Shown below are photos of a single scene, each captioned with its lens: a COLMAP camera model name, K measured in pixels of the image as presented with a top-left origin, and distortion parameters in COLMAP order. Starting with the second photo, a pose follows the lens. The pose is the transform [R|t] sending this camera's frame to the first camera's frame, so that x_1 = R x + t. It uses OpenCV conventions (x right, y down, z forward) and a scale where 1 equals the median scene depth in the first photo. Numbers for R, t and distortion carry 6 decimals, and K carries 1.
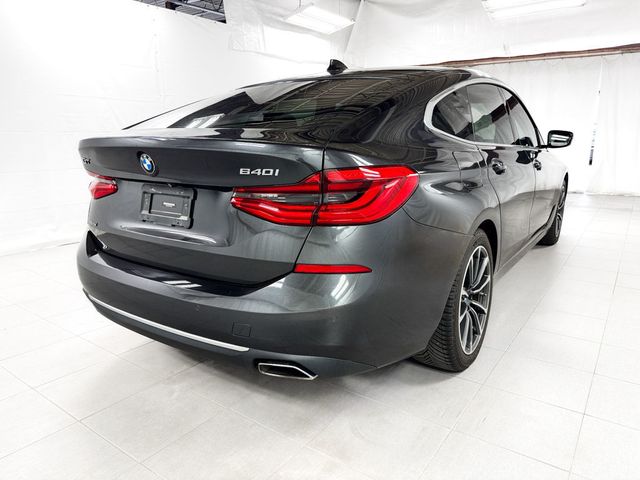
lens RADIAL K [[433.4, 0, 320.0], [0, 433.4, 240.0], [0, 0, 1]] dist [0.039881, -0.000541]
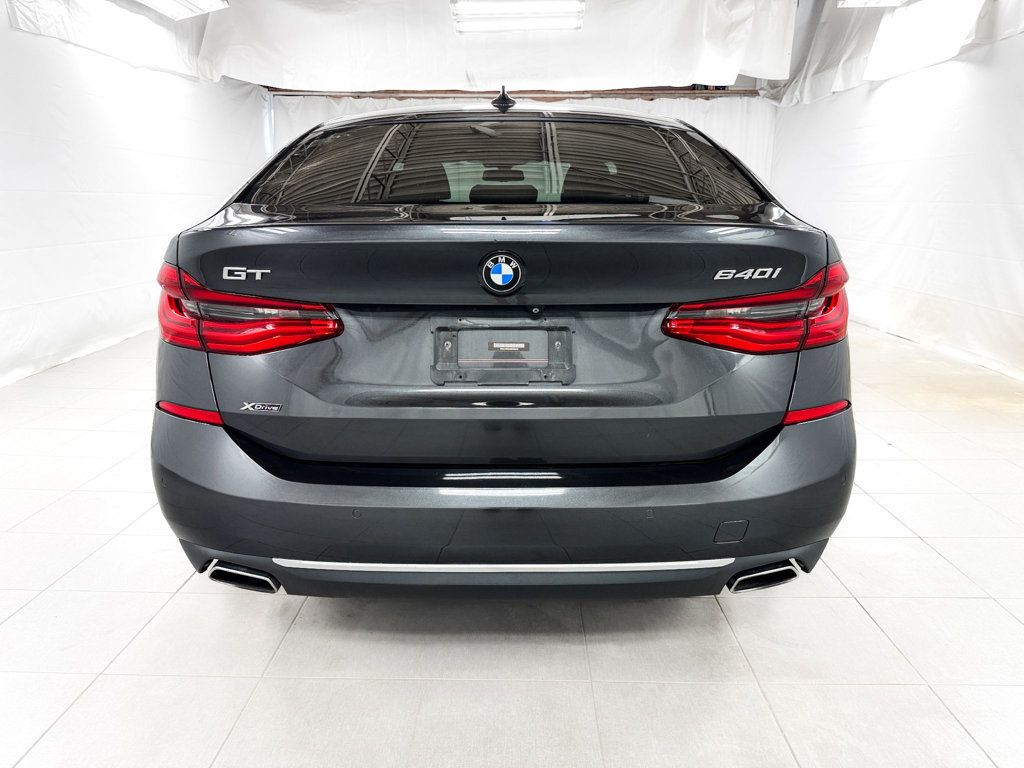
lens RADIAL K [[693.4, 0, 512.0], [0, 693.4, 384.0], [0, 0, 1]] dist [0.039881, -0.000541]
pose [[0.855133, -0.139023, 0.499419, -0.906076], [0.130809, 0.990063, 0.051625, -0.091685], [-0.501633, 0.021182, 0.864821, 0.292801]]
